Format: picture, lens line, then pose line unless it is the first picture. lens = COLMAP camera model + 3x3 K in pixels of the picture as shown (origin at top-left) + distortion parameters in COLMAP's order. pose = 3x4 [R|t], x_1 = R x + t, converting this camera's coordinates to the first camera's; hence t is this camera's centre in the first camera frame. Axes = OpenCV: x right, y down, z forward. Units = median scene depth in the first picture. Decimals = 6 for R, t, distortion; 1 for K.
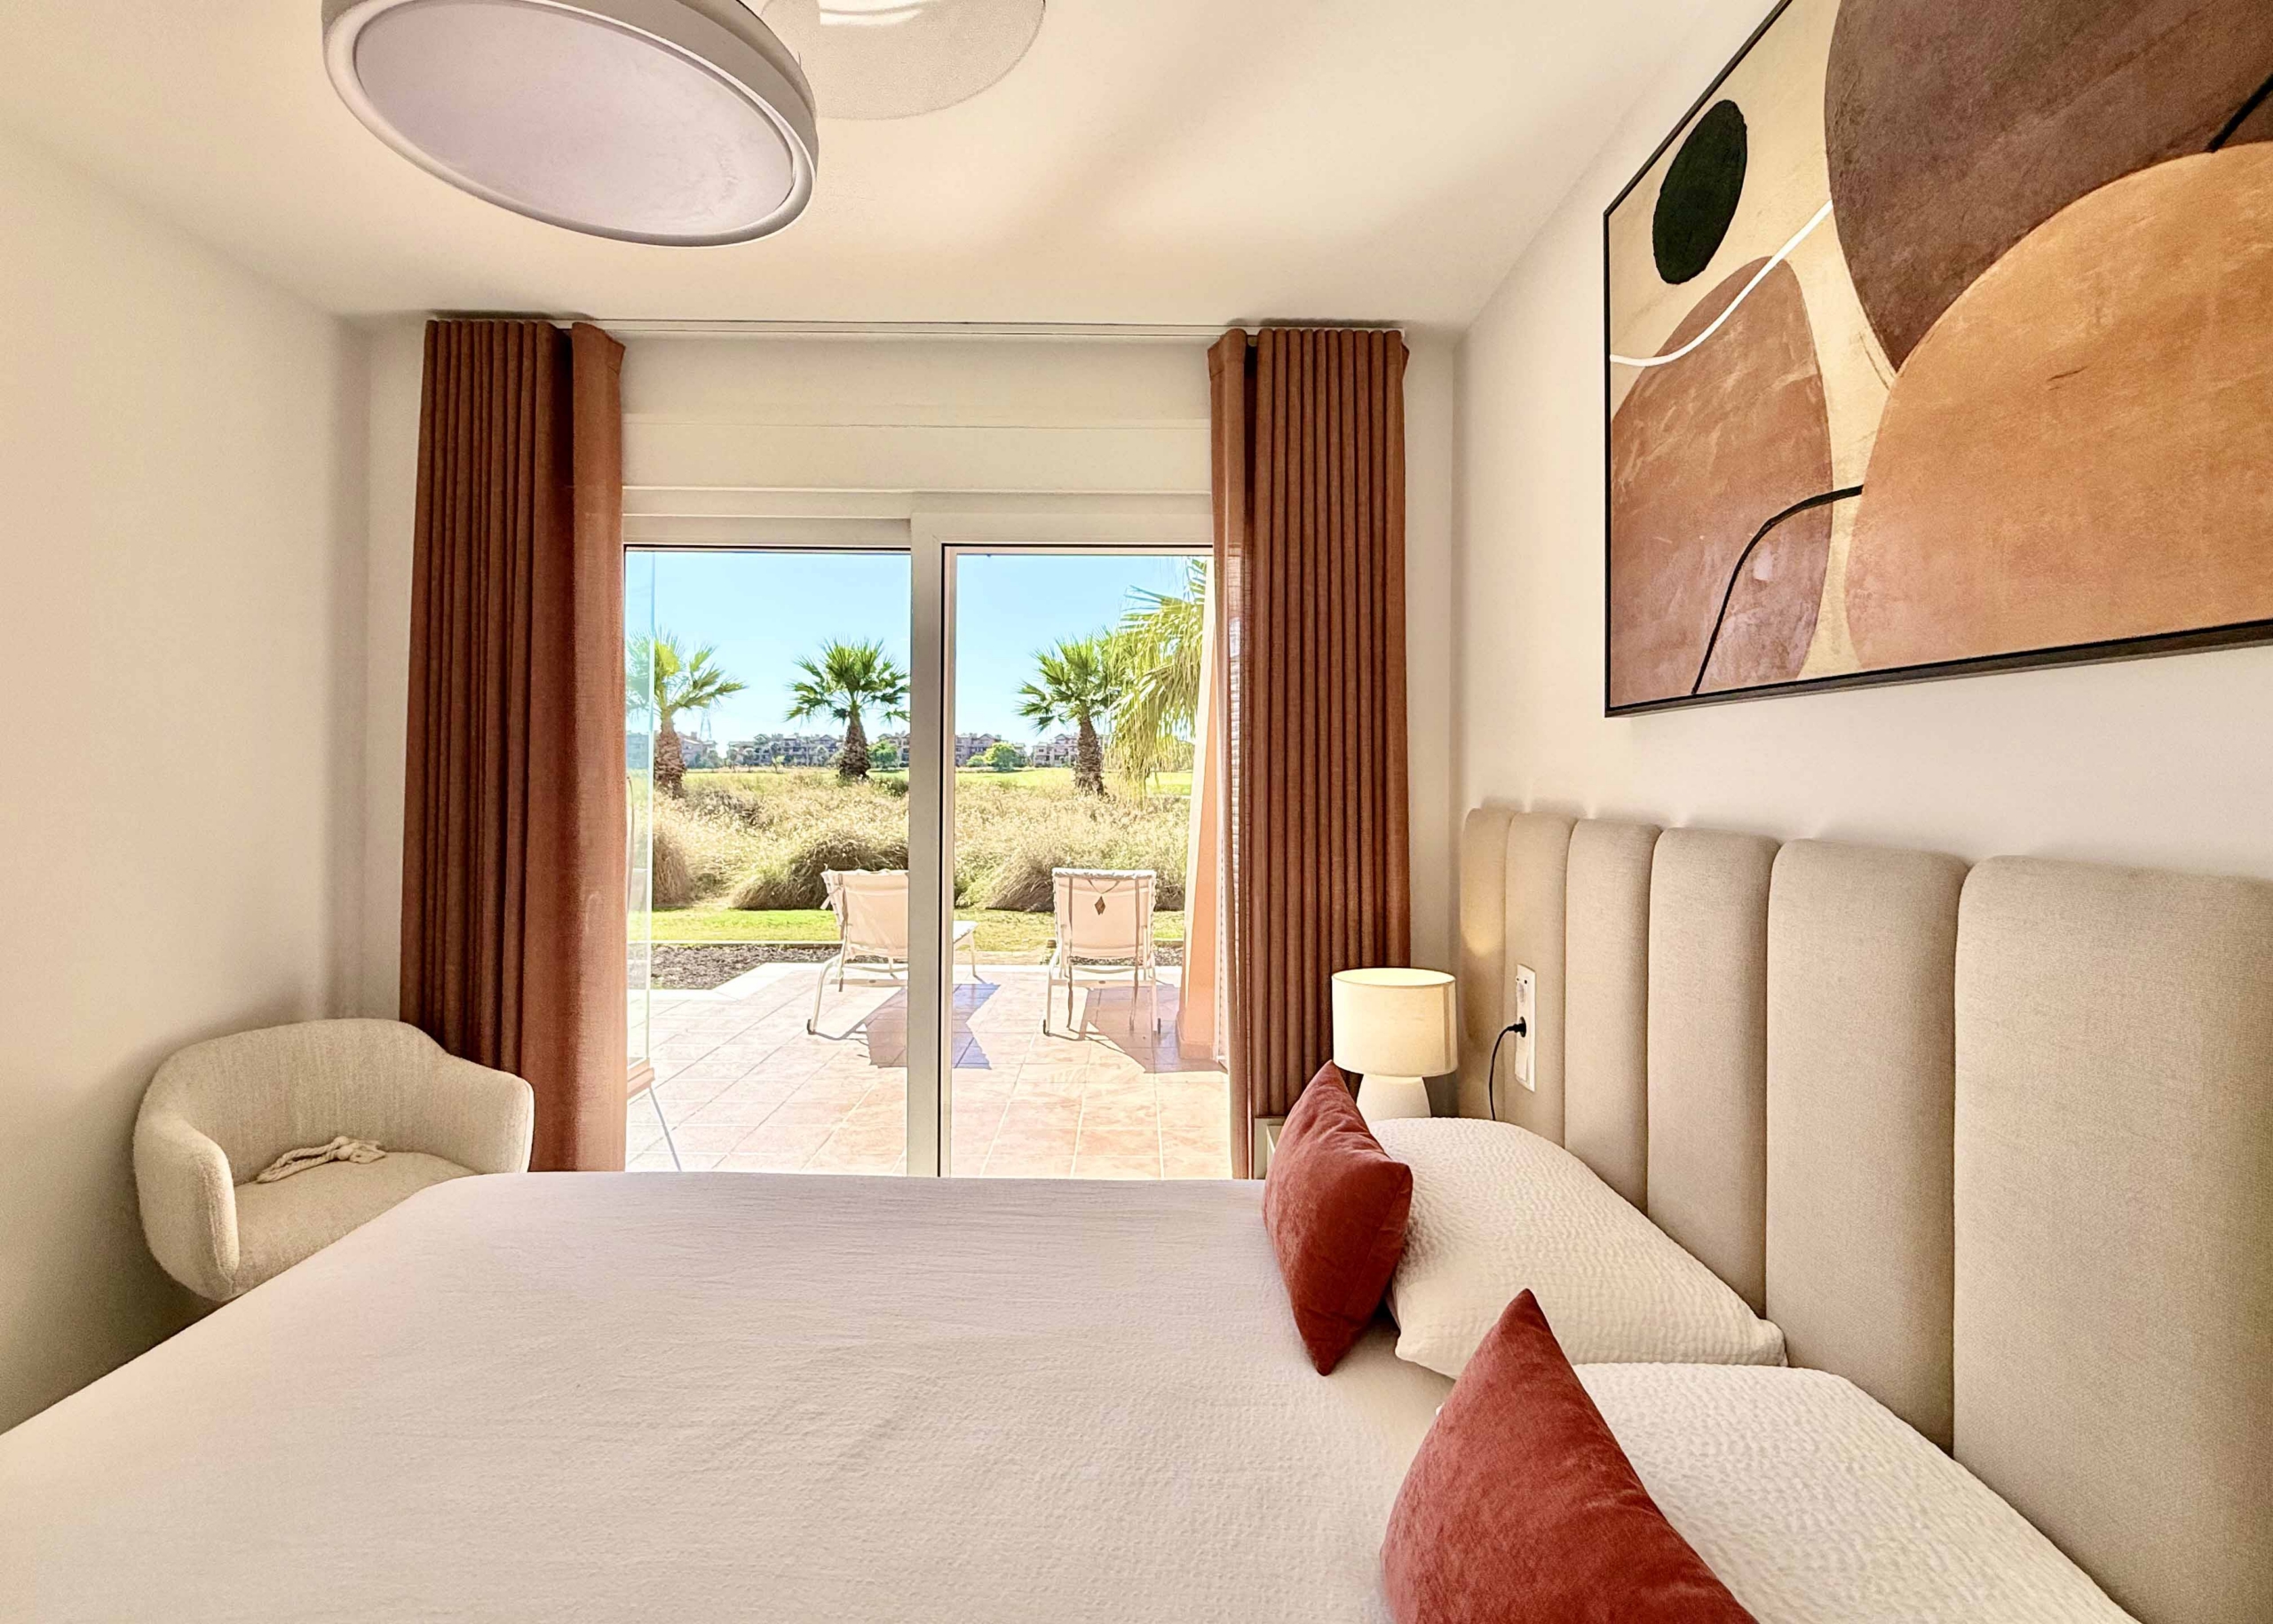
lens RADIAL K [[1072.4, 0, 1136.5], [0, 1072.4, 766.9], [0, 0, 1]] dist [0.000334, -0.000079]
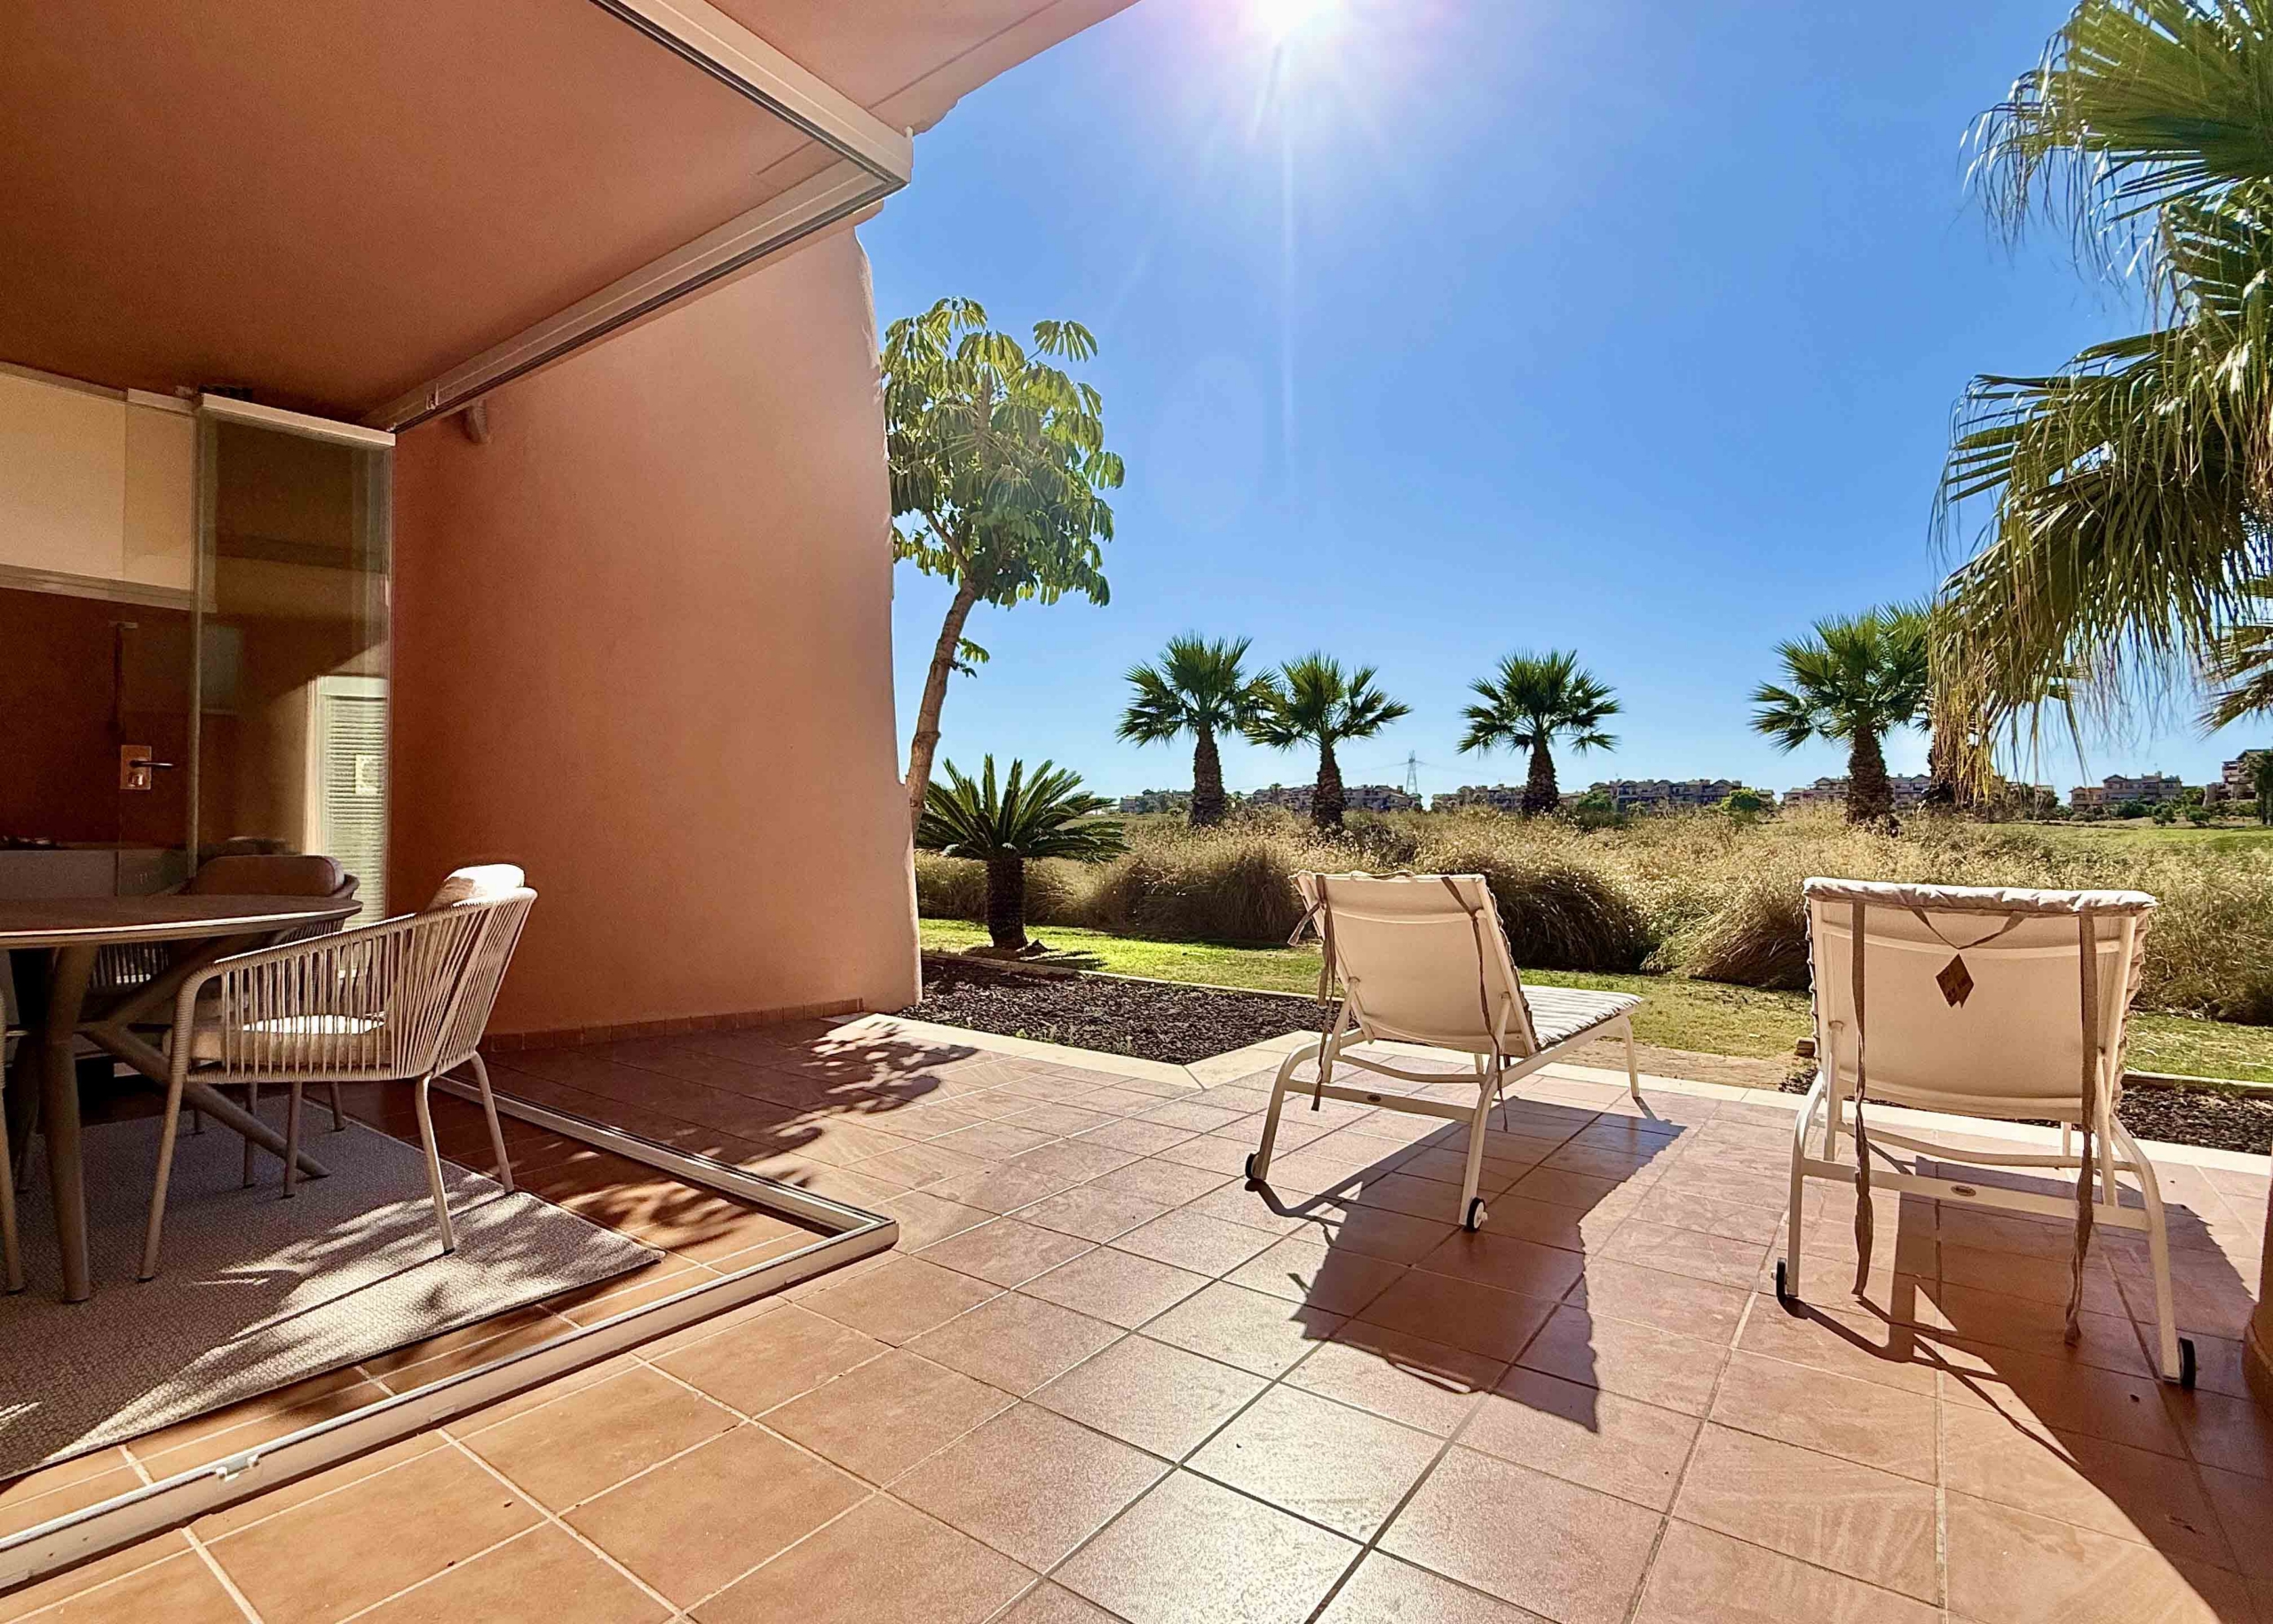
lens RADIAL K [[1100.8, 0, 1135.0], [0, 1100.8, 811.9], [0, 0, 1]] dist [-0.001029, -0.000182]
pose [[0.808237, -0.008715, -0.588792, -0.041157], [0.004188, 0.999950, -0.009051, 0.078539], [0.588842, 0.004849, 0.808234, 0.564812]]
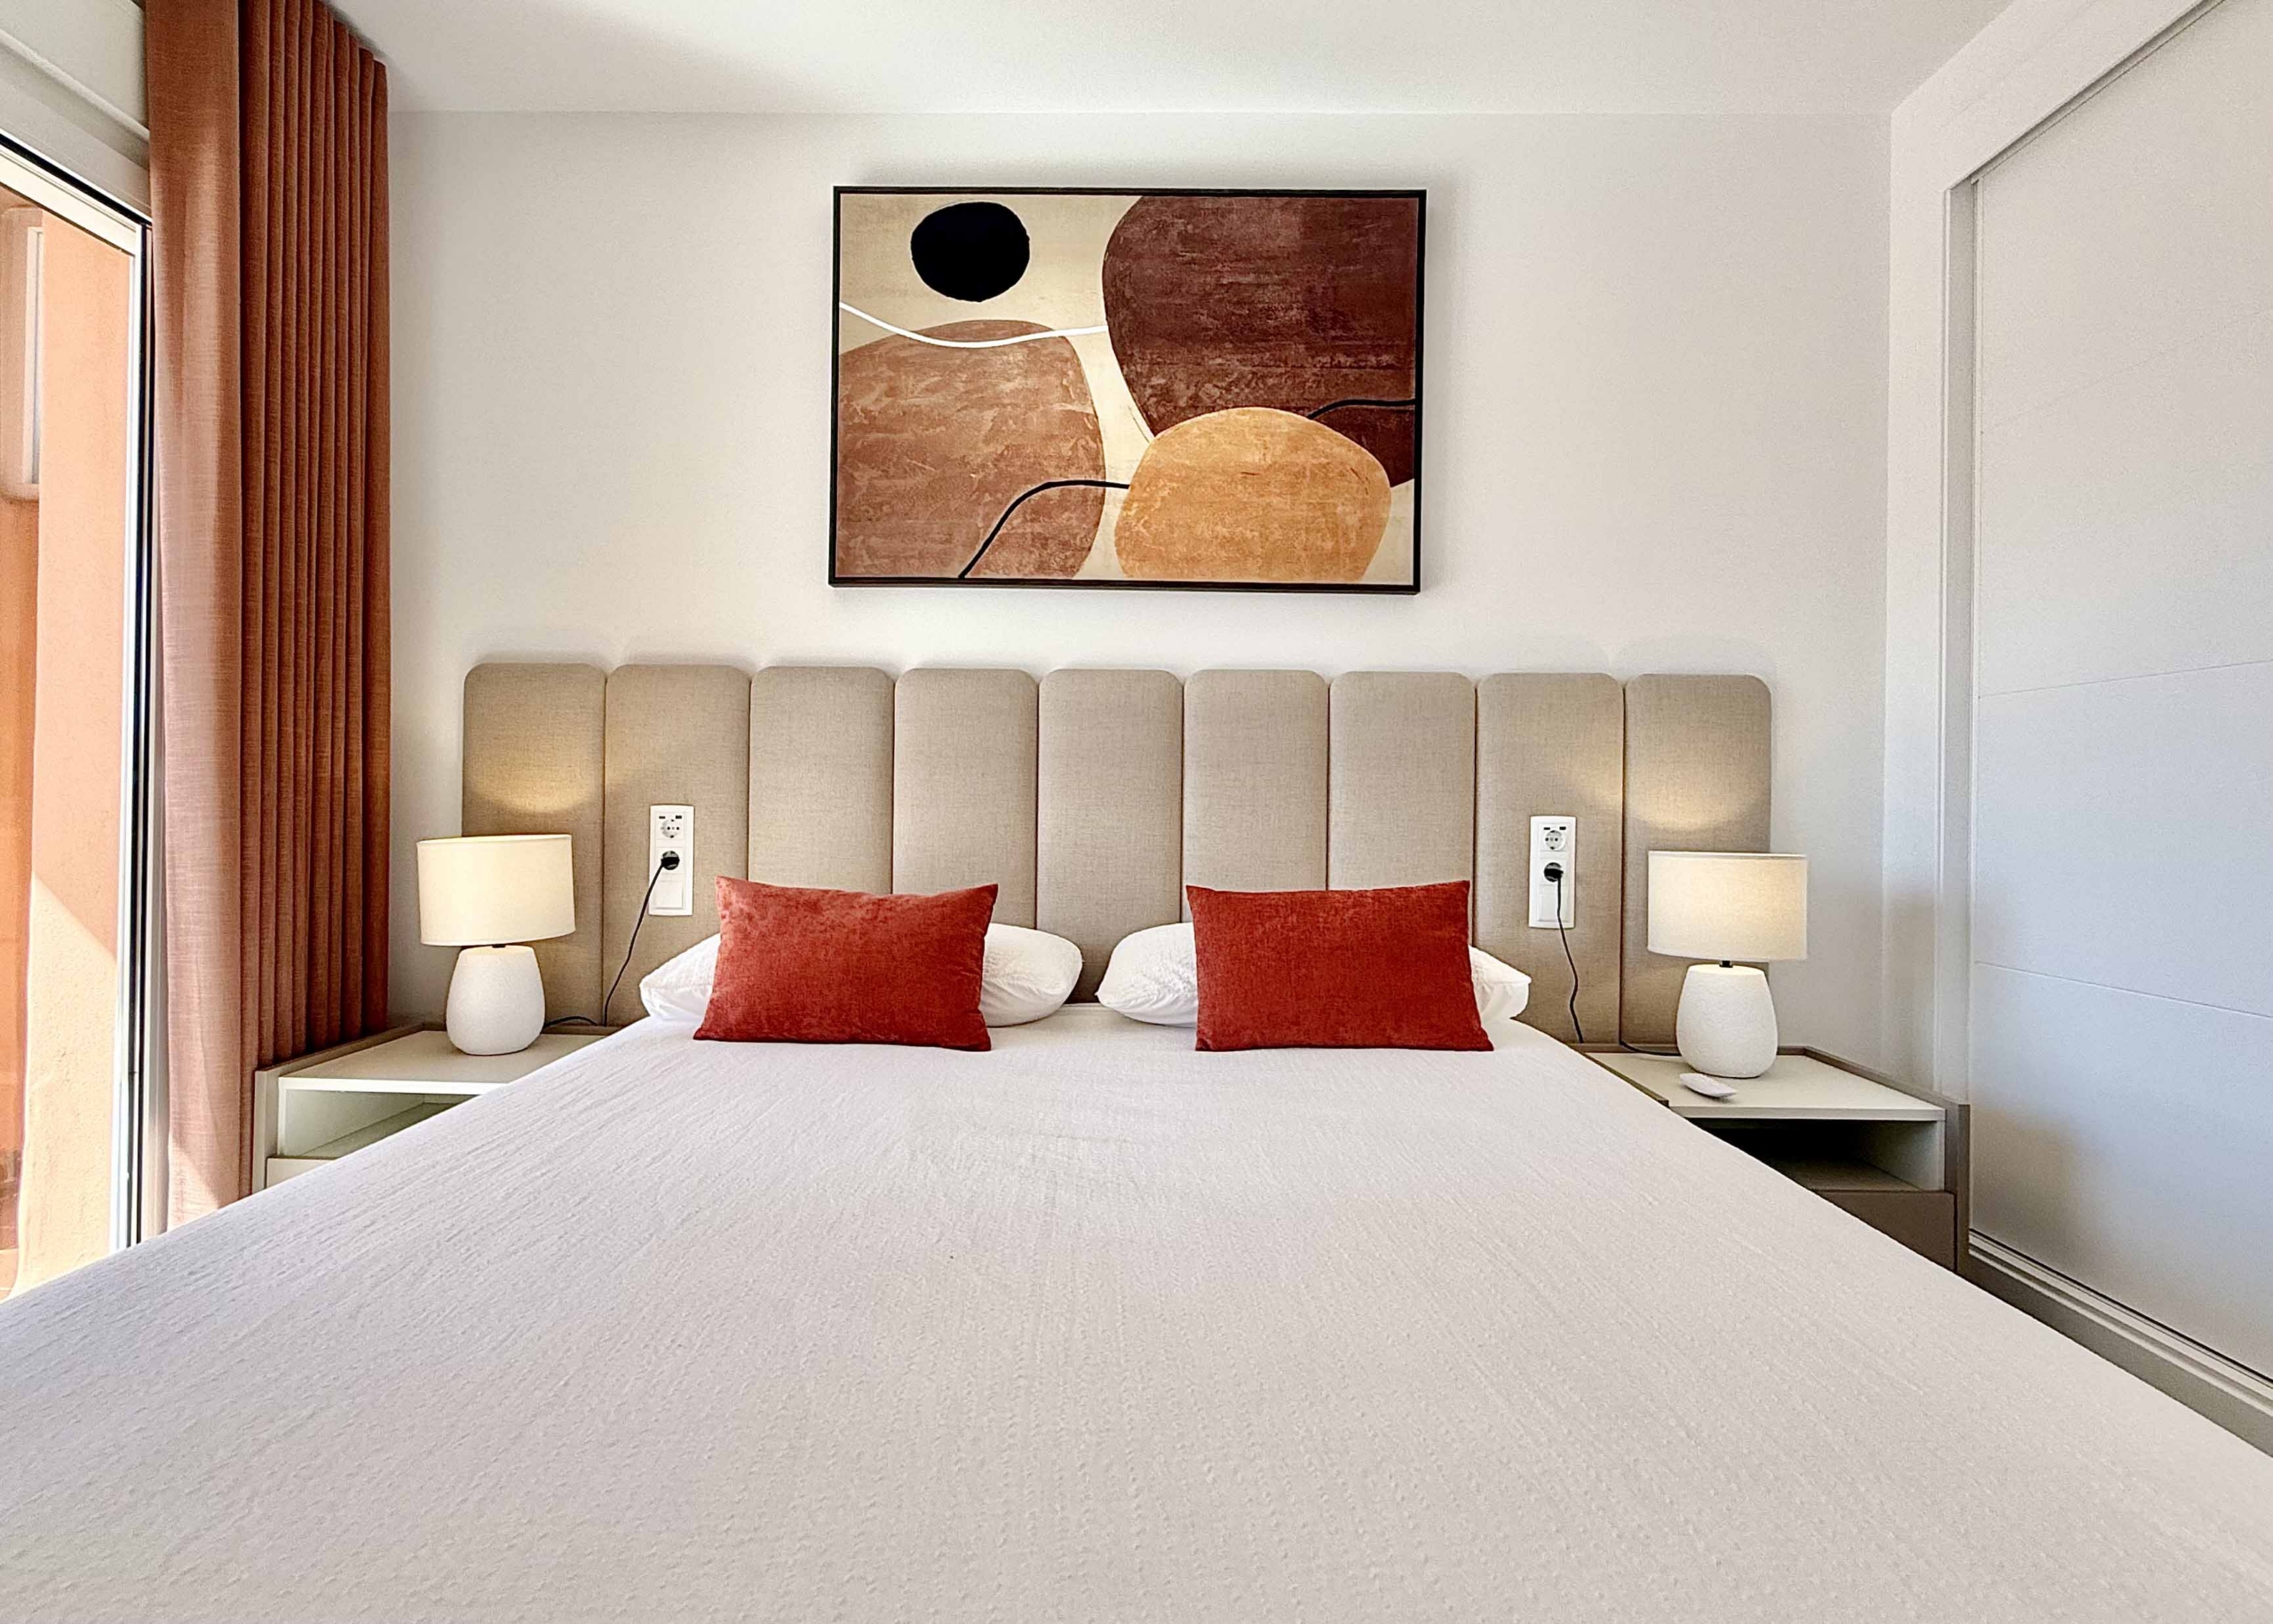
lens RADIAL K [[1146.3, 0, 1087.0], [0, 1146.3, 799.5], [0, 0, 1]] dist [-0.000226, 0.000263]
pose [[0.022877, -0.003392, 0.999733, -0.290044], [-0.020967, 0.999773, 0.003872, 0.062438], [-0.999518, -0.021050, 0.022801, 0.207605]]
